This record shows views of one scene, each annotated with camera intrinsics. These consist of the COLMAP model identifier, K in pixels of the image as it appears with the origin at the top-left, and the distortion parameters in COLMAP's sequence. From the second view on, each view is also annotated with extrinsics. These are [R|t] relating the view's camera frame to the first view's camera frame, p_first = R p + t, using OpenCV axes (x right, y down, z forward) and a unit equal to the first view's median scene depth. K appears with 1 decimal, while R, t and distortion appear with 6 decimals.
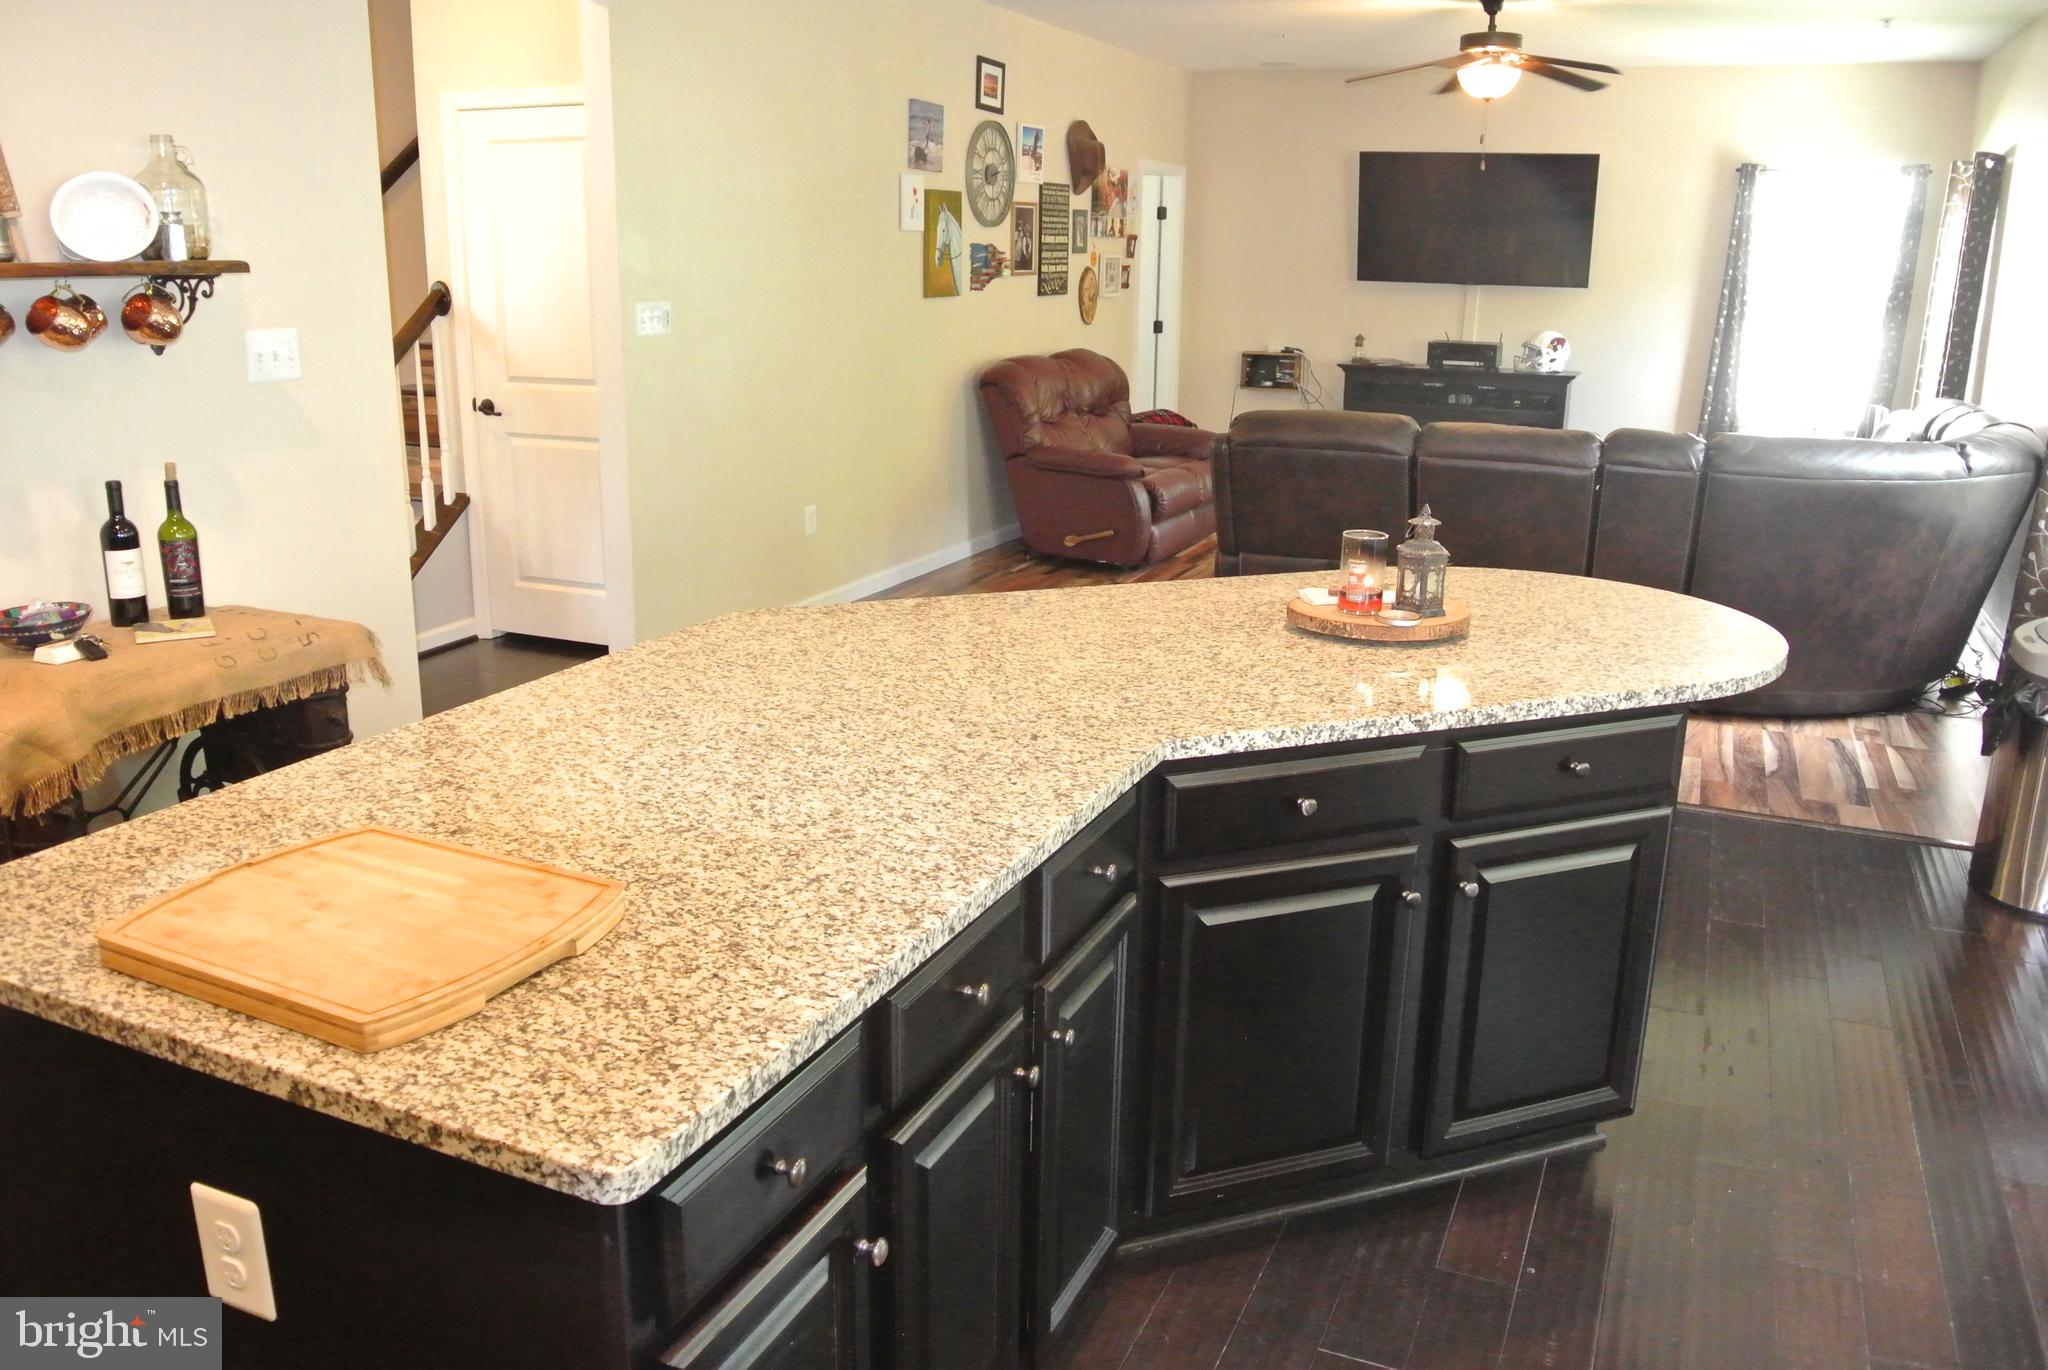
lens RADIAL K [[1585.2, 0, 1018.4], [0, 1585.2, 683.8], [0, 0, 1]] dist [-0.086972, 0.037880]
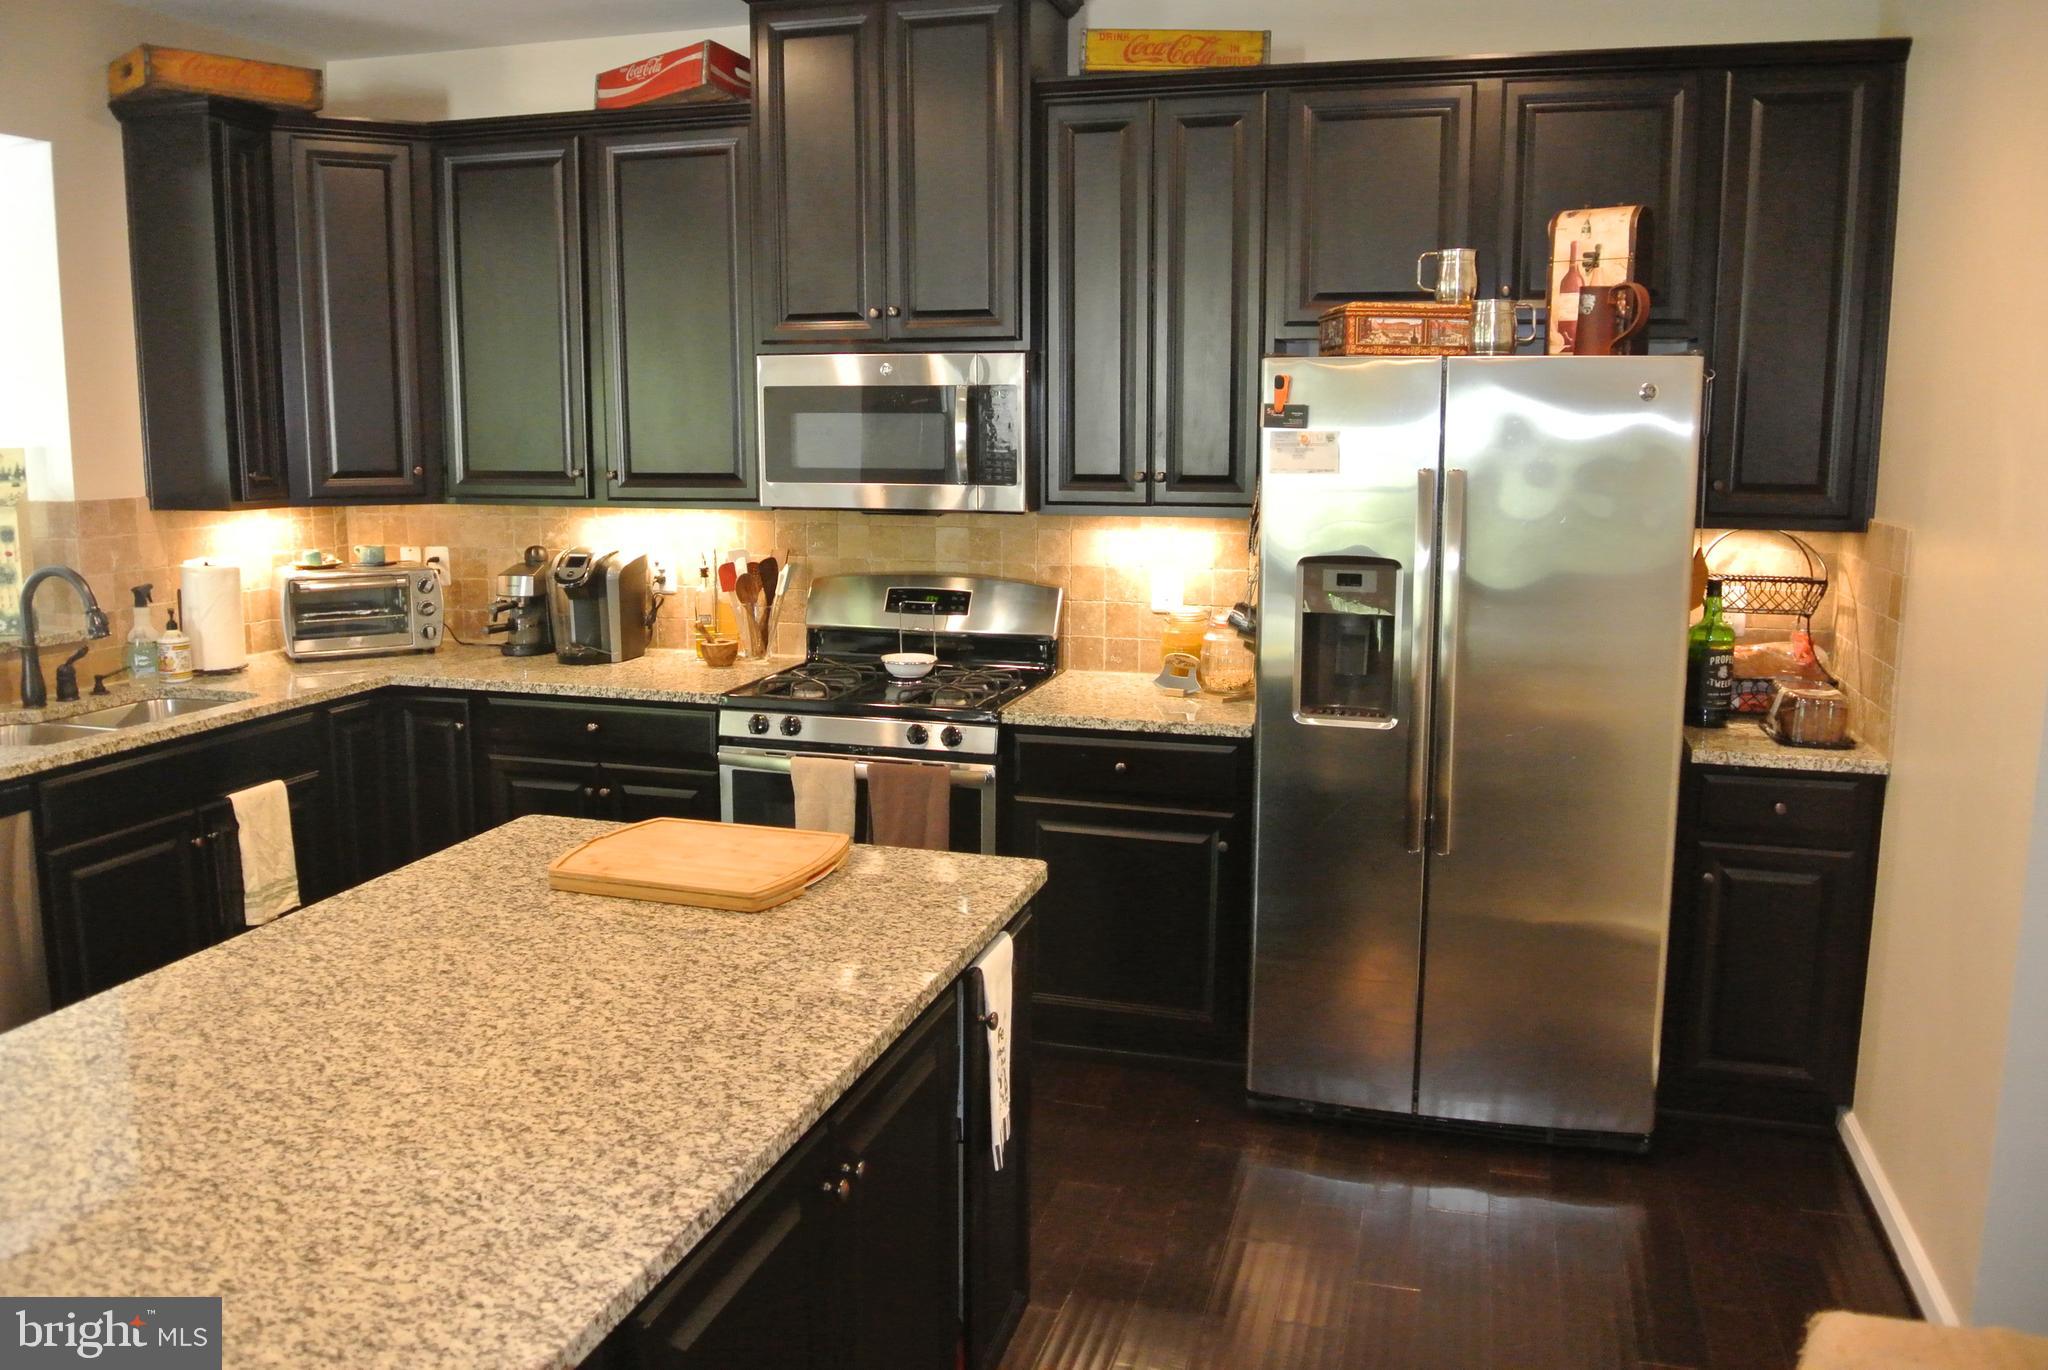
lens RADIAL K [[1585.2, 0, 1009.4], [0, 1585.2, 669.3], [0, 0, 1]] dist [-0.086972, 0.037880]
pose [[-0.991798, 0.006454, -0.127654, -0.280532], [-0.046688, 0.911423, 0.408813, -0.388253], [0.118986, 0.411420, -0.903646, 1.315802]]
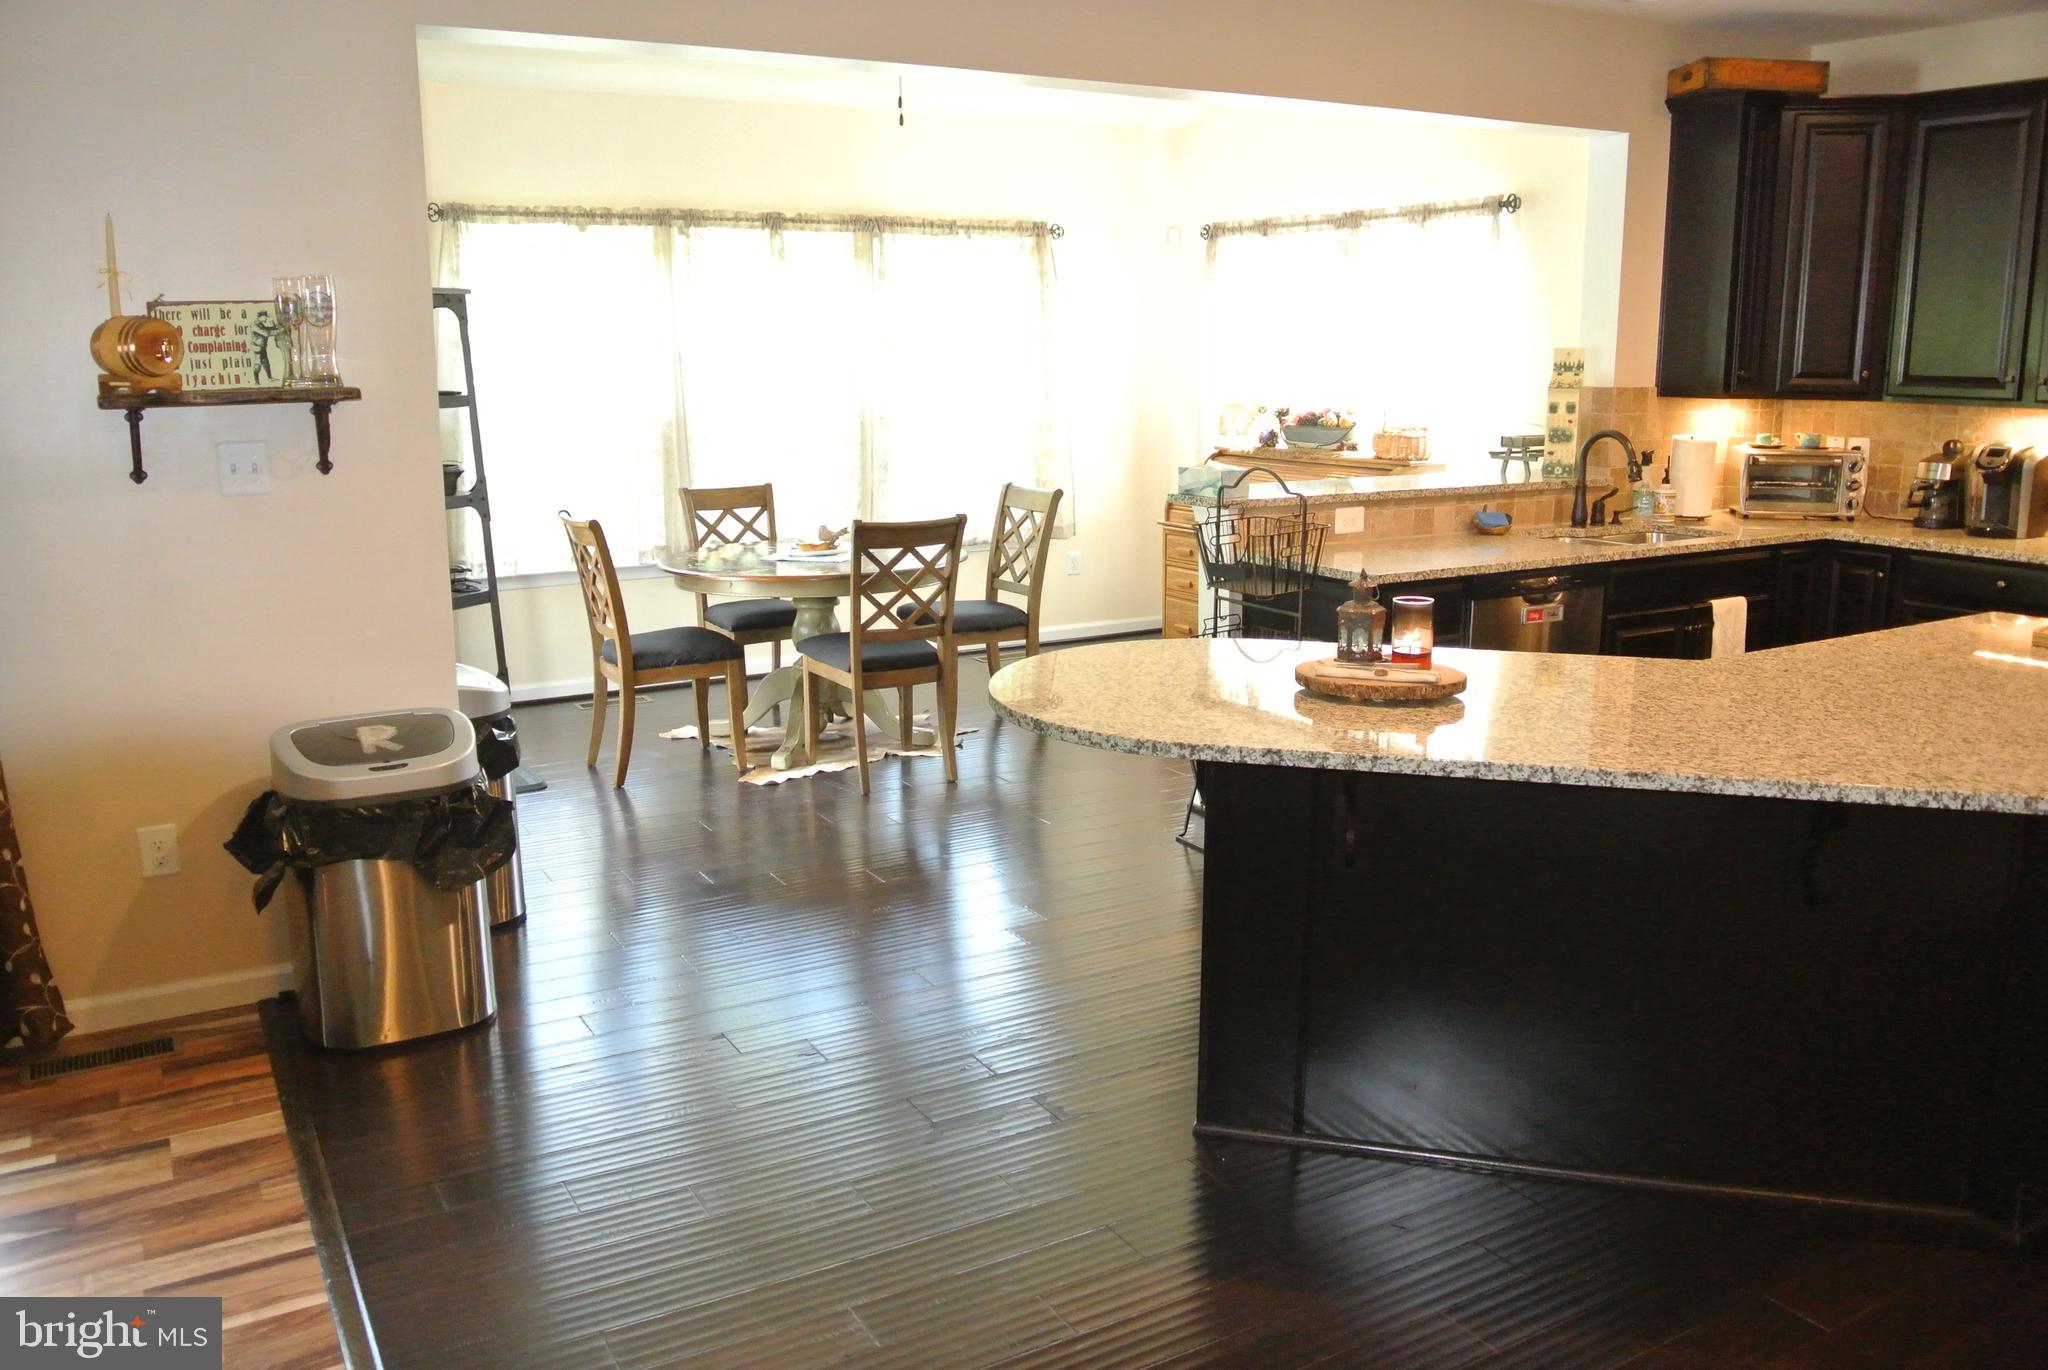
lens RADIAL K [[1585.2, 0, 1004.4], [0, 1585.2, 669.6], [0, 0, 1]] dist [-0.086972, 0.037880]
pose [[-0.806788, -0.126995, 0.577031, -0.189749], [0.152057, 0.899103, 0.410479, -0.537145], [-0.570939, 0.418911, -0.706075, 1.922828]]
